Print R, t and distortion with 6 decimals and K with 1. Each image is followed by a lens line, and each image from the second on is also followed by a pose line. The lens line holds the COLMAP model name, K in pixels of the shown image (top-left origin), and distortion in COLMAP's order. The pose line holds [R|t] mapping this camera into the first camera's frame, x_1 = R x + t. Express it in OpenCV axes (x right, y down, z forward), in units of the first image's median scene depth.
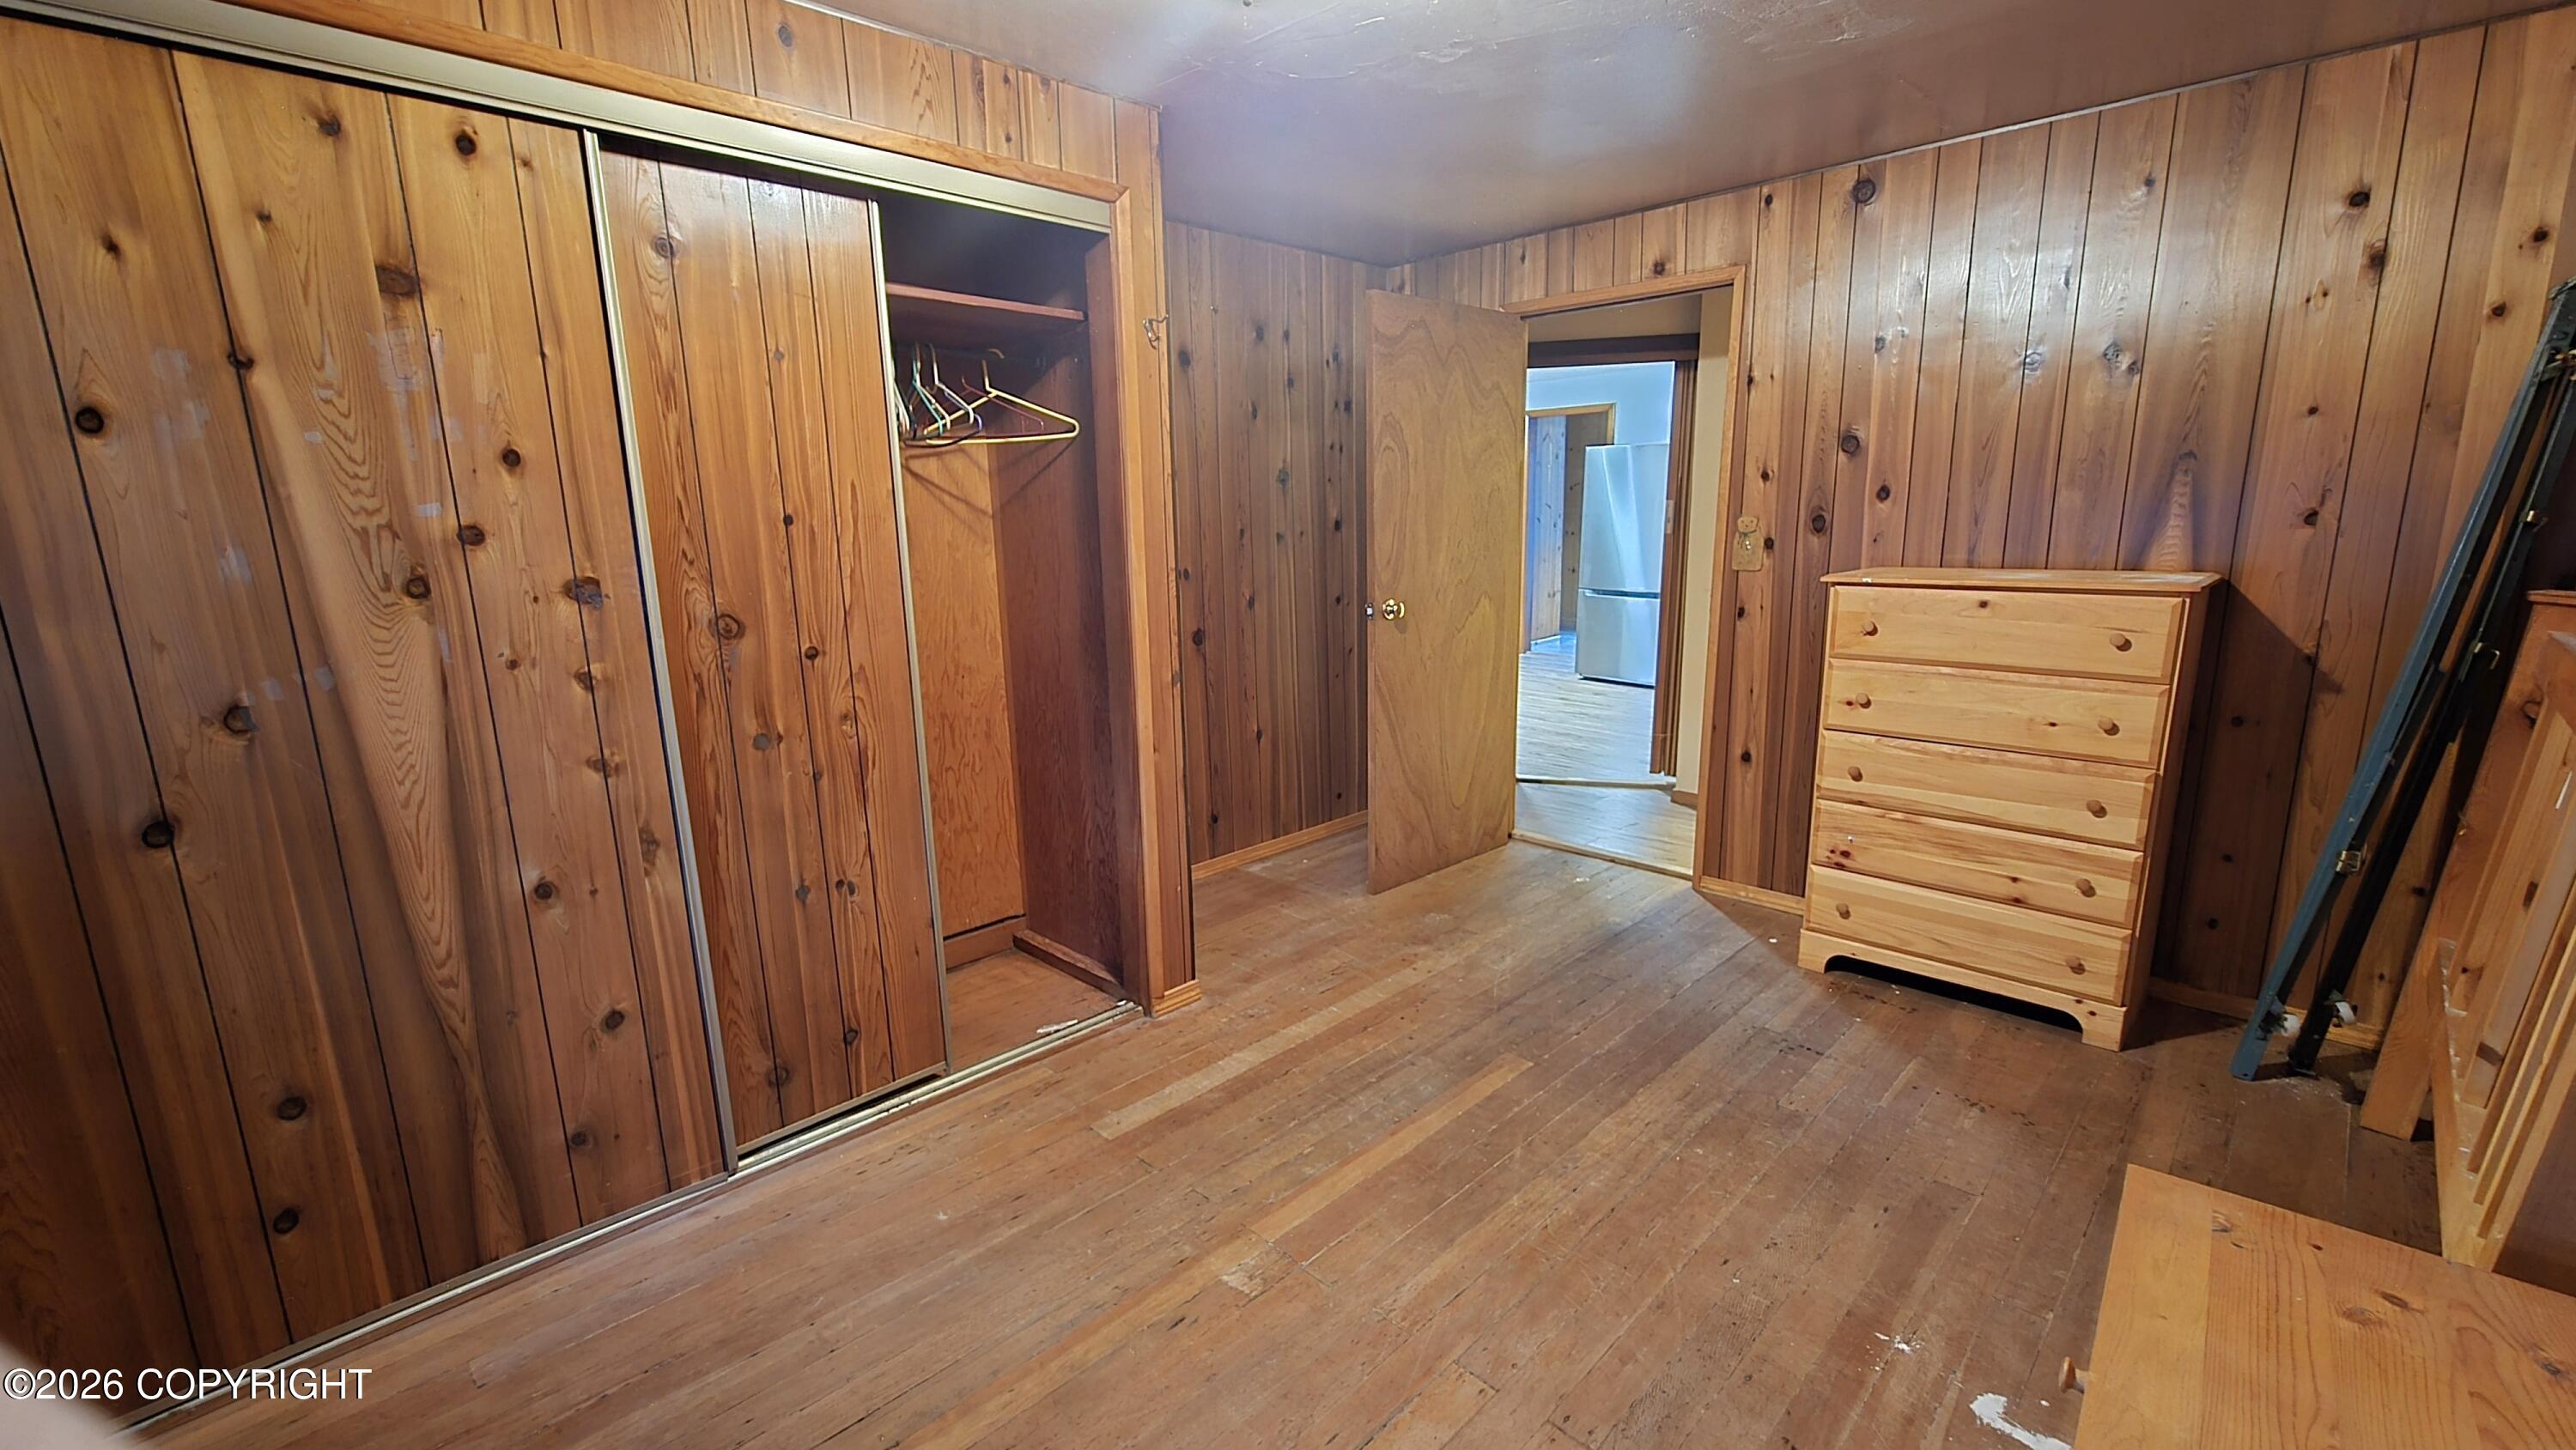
lens RADIAL K [[1071.3, 0, 1276.0], [0, 1071.3, 735.0], [0, 0, 1]] dist [0.001803, 0.000062]
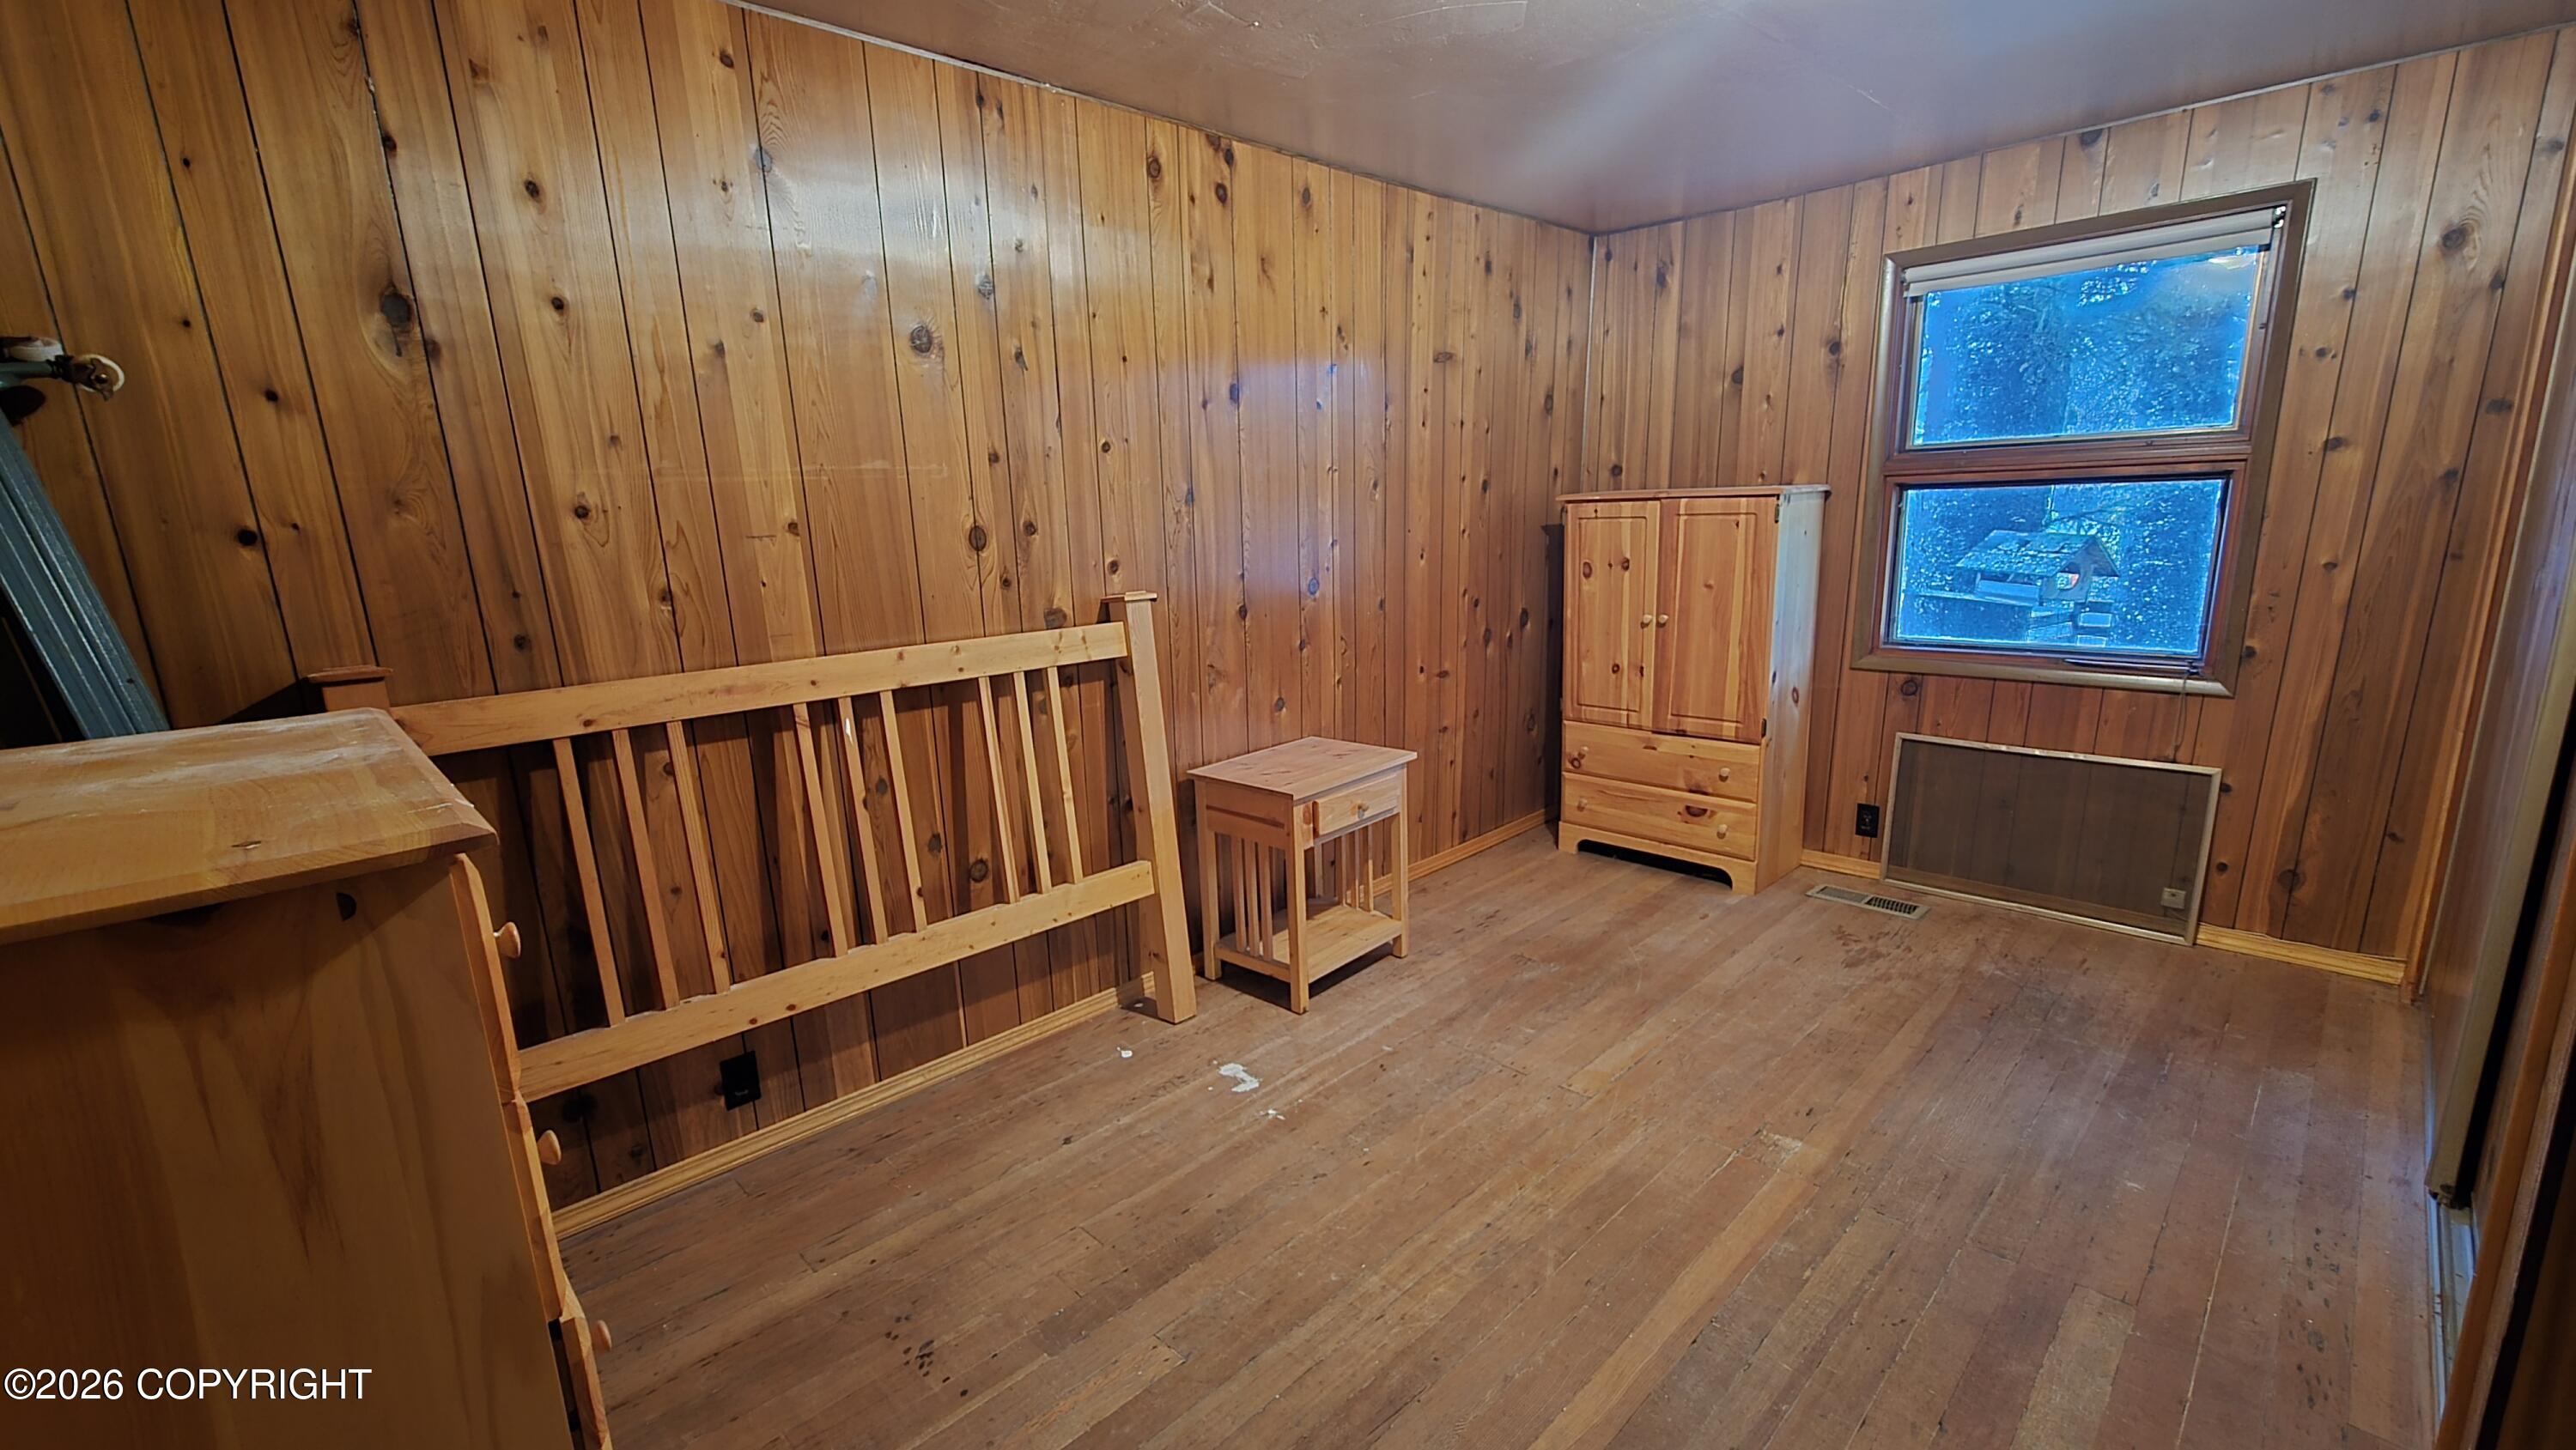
lens RADIAL K [[1071.3, 0, 1276.0], [0, 1071.3, 735.0], [0, 0, 1]] dist [0.001803, 0.000062]
pose [[-0.998225, 0.053395, 0.026383, 0.443946], [0.059510, 0.911992, 0.405869, -0.390140], [-0.002390, 0.406719, -0.913550, 1.794689]]
